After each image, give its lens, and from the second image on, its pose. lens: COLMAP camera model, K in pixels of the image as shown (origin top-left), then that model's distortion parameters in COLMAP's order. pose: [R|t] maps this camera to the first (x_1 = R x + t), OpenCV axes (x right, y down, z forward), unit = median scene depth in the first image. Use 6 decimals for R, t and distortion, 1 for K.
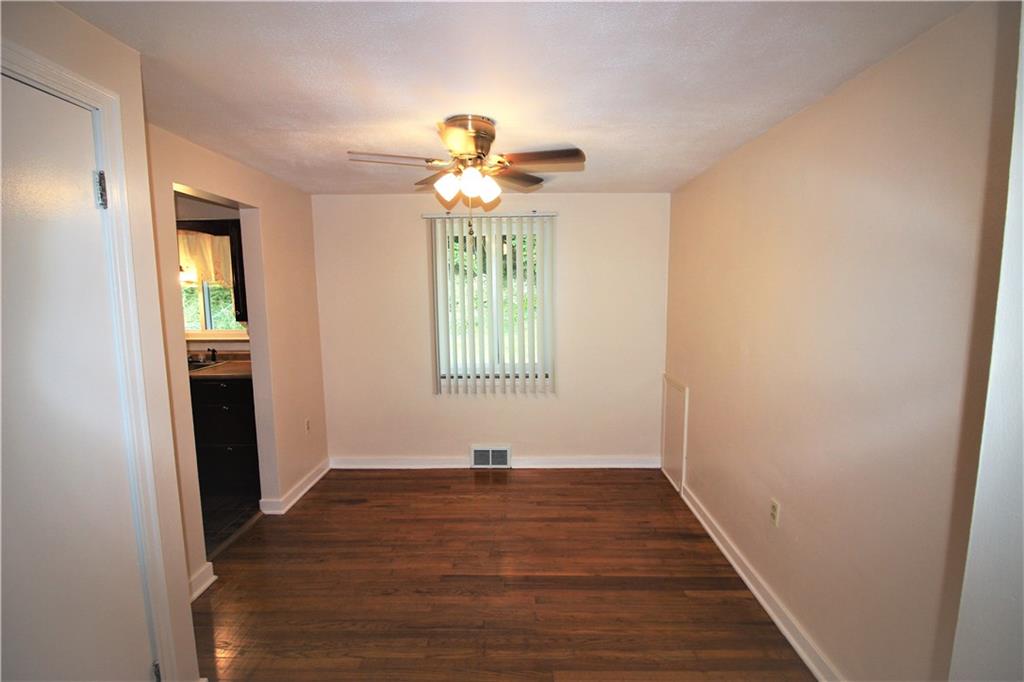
lens RADIAL K [[473.4, 0, 507.3], [0, 473.4, 336.9], [0, 0, 1]] dist [-0.013288, -0.004854]
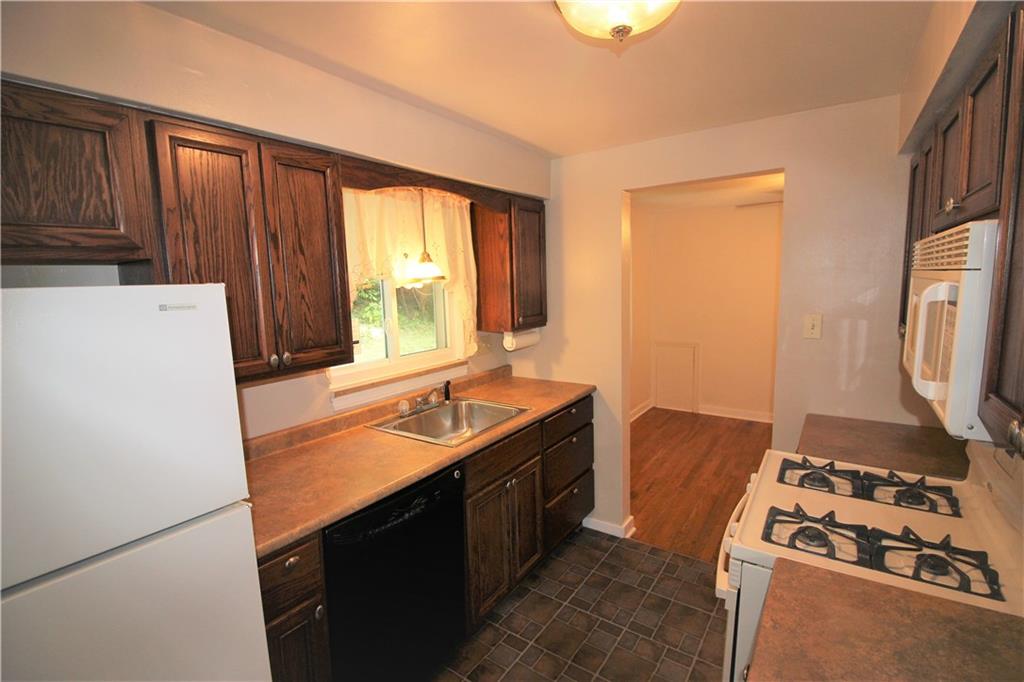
lens RADIAL K [[473.4, 0, 514.0], [0, 473.4, 347.2], [0, 0, 1]] dist [-0.013288, -0.004854]
pose [[0.545538, -0.123251, 0.828973, -1.127729], [0.105394, 0.991364, 0.078036, -0.060384], [-0.831432, 0.044798, 0.553817, 0.578186]]
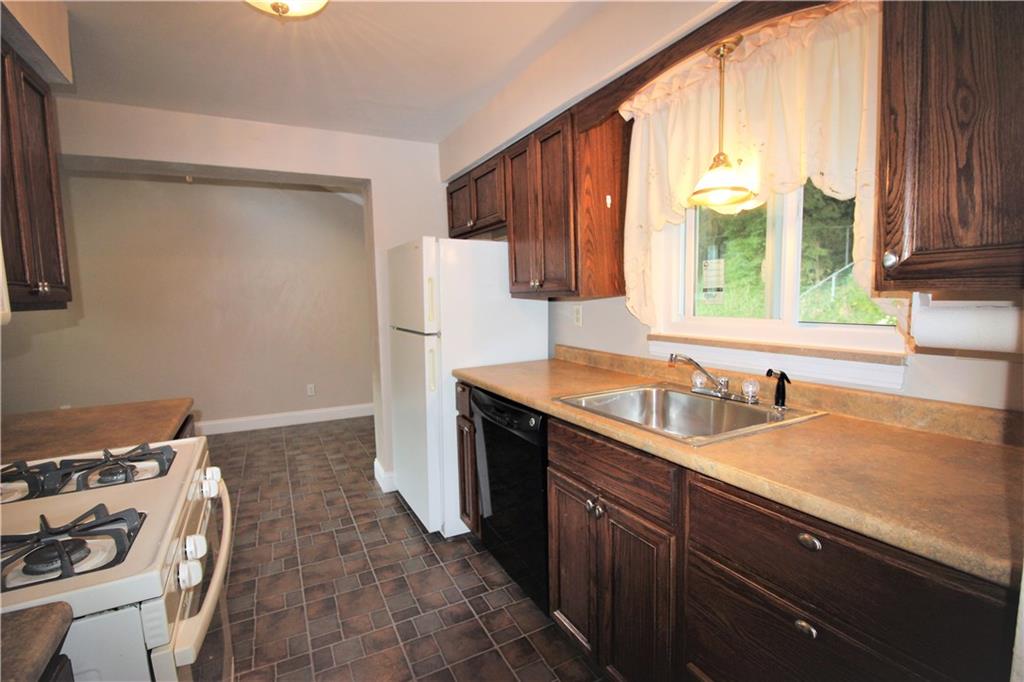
lens RADIAL K [[473.4, 0, 509.9], [0, 473.4, 343.1], [0, 0, 1]] dist [-0.013288, -0.004854]
pose [[0.478857, 0.089347, -0.873334, -0.423150], [-0.072387, 0.995438, 0.062149, -0.001702], [0.874903, 0.033457, 0.483140, 0.660740]]
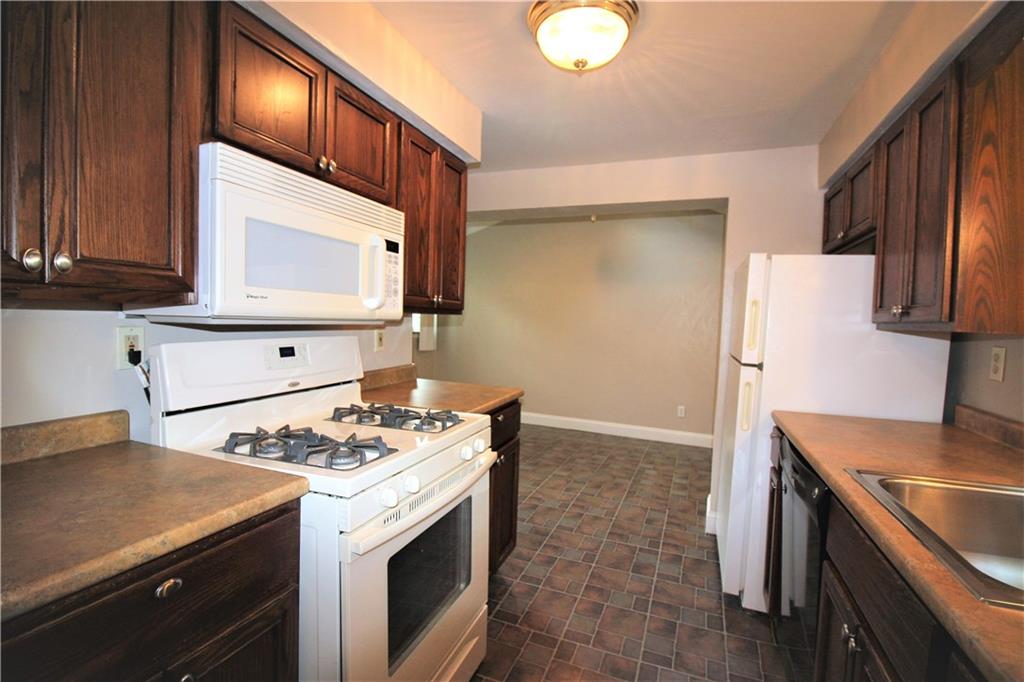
lens RADIAL K [[473.4, 0, 509.1], [0, 473.4, 339.8], [0, 0, 1]] dist [-0.013288, -0.004854]
pose [[-0.353274, 0.041428, -0.934602, -0.418399], [-0.126255, 0.987768, 0.091508, -0.009547], [0.926961, 0.150326, -0.343723, 0.791835]]
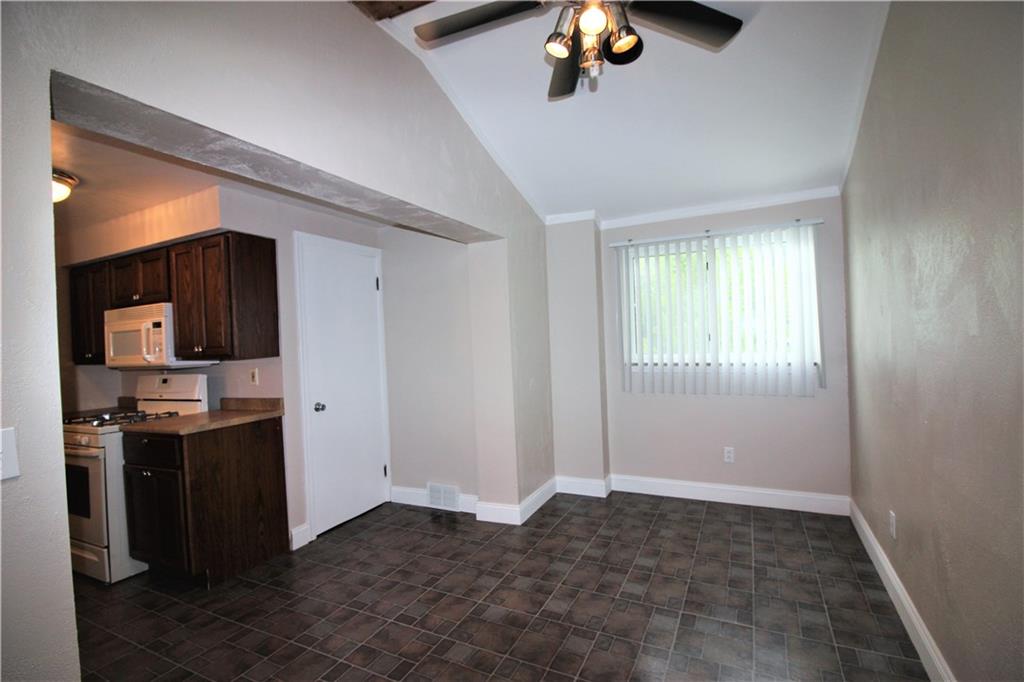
lens RADIAL K [[473.4, 0, 511.9], [0, 473.4, 340.4], [0, 0, 1]] dist [-0.013288, -0.004854]
pose [[-0.899448, 0.051952, 0.433928, -1.676133], [0.103527, 0.989976, 0.096067, -0.029703], [-0.424588, 0.131331, -0.895811, 0.979714]]
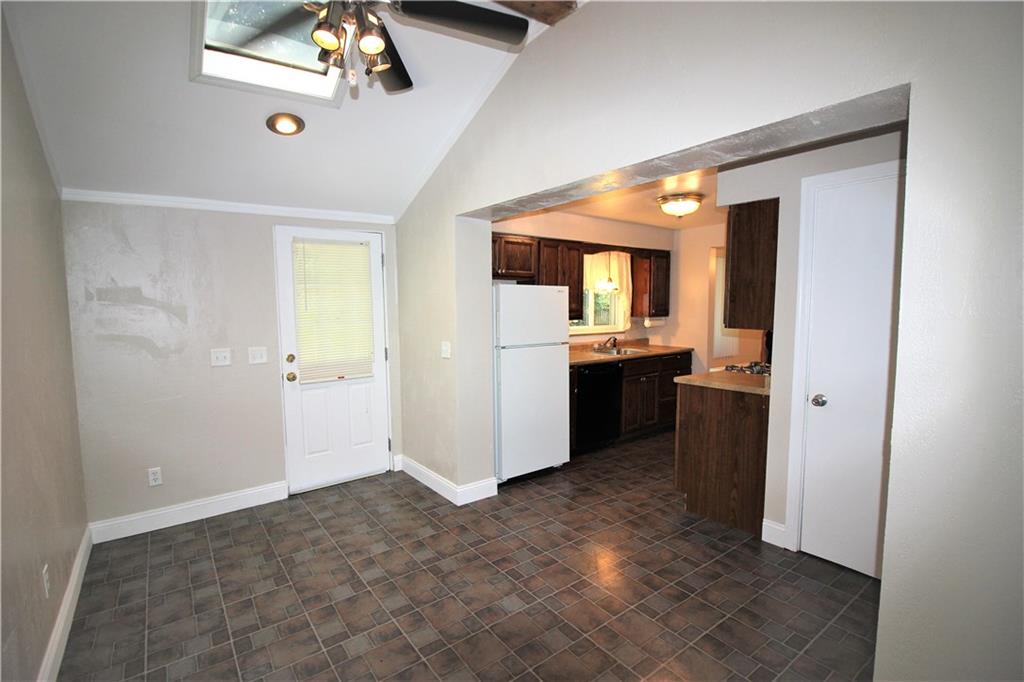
lens RADIAL K [[473.4, 0, 509.1], [0, 473.4, 343.6], [0, 0, 1]] dist [-0.013288, -0.004854]
pose [[0.786476, -0.042592, 0.616150, -1.733125], [0.059485, 0.998205, -0.006927, 0.033466], [-0.614749, 0.042099, 0.787598, 0.125561]]
